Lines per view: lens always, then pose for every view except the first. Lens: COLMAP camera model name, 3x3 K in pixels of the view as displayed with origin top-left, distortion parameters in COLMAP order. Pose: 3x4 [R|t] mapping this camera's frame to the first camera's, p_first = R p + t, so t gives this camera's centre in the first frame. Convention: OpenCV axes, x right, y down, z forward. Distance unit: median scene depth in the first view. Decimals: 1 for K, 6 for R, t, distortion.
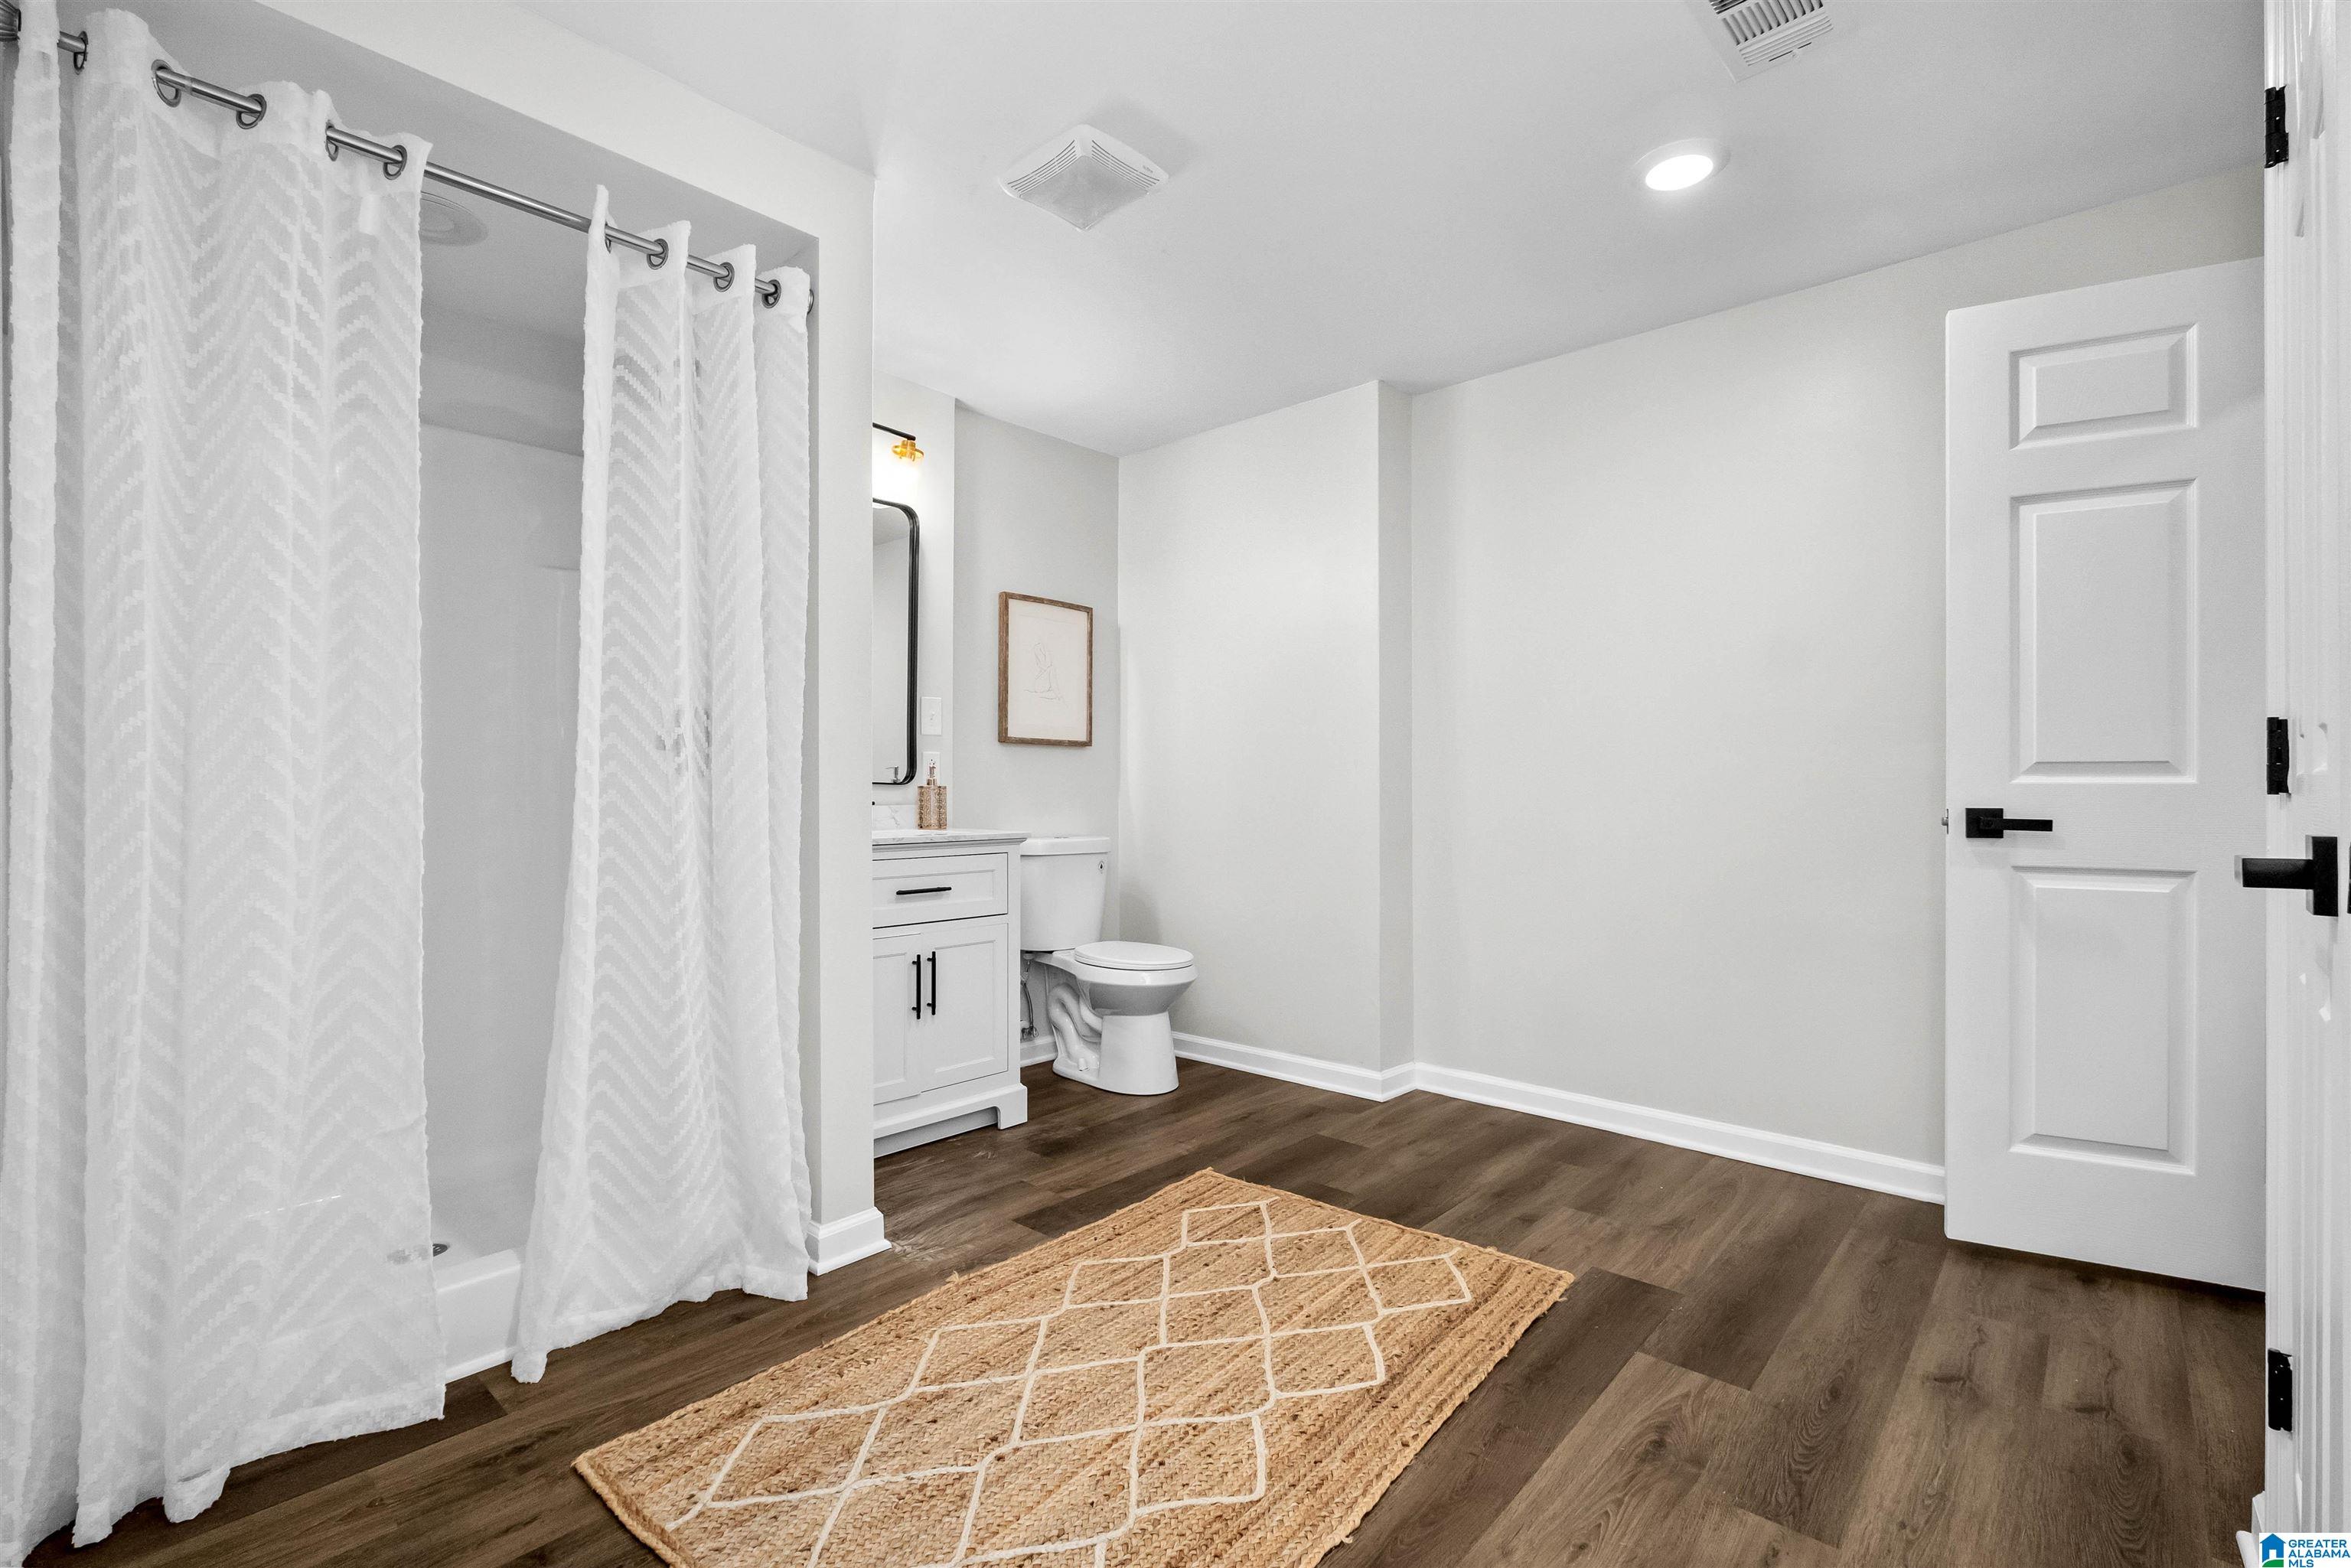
lens RADIAL K [[1032.9, 0, 1178.7], [0, 1032.9, 792.8], [0, 0, 1]] dist [-0.009738, -0.000150]
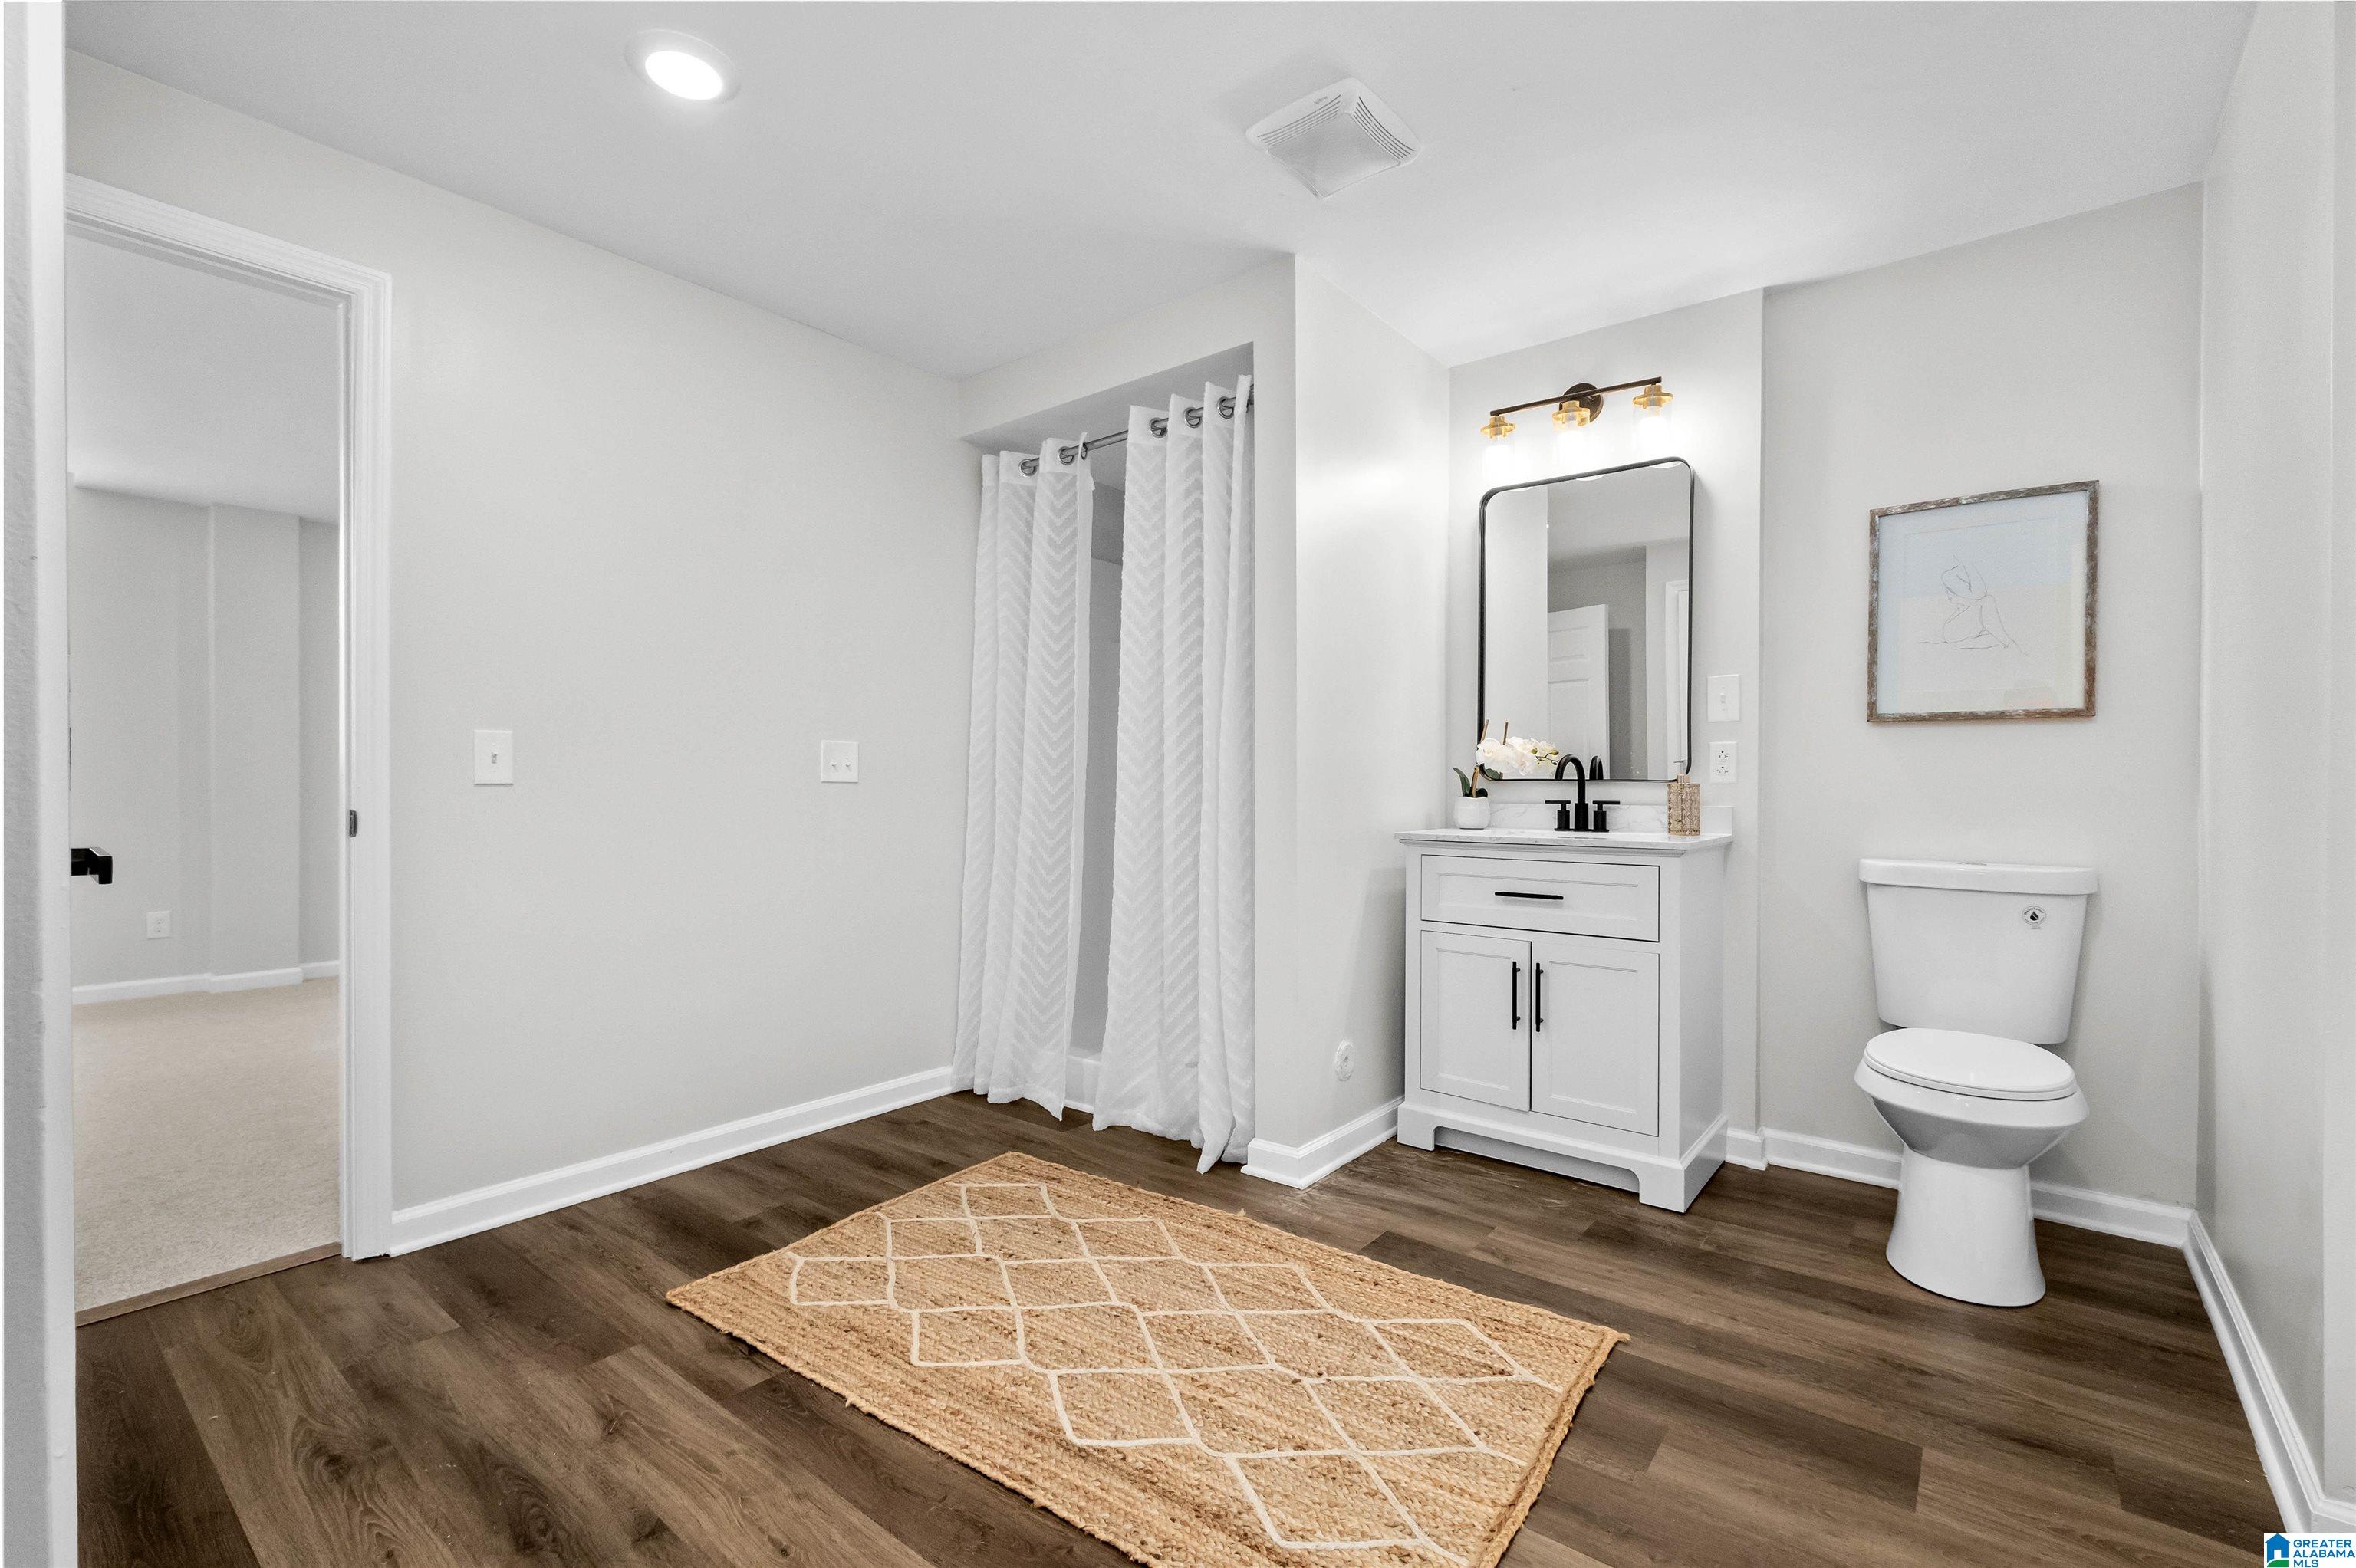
lens RADIAL K [[1035.0, 0, 1181.2], [0, 1035.0, 792.8], [0, 0, 1]] dist [-0.009738, -0.000150]
pose [[0.059932, 0.009075, -0.998161, 0.880663], [-0.009012, 0.999923, 0.008550, -0.003451], [0.998162, 0.008483, 0.060009, 0.830534]]
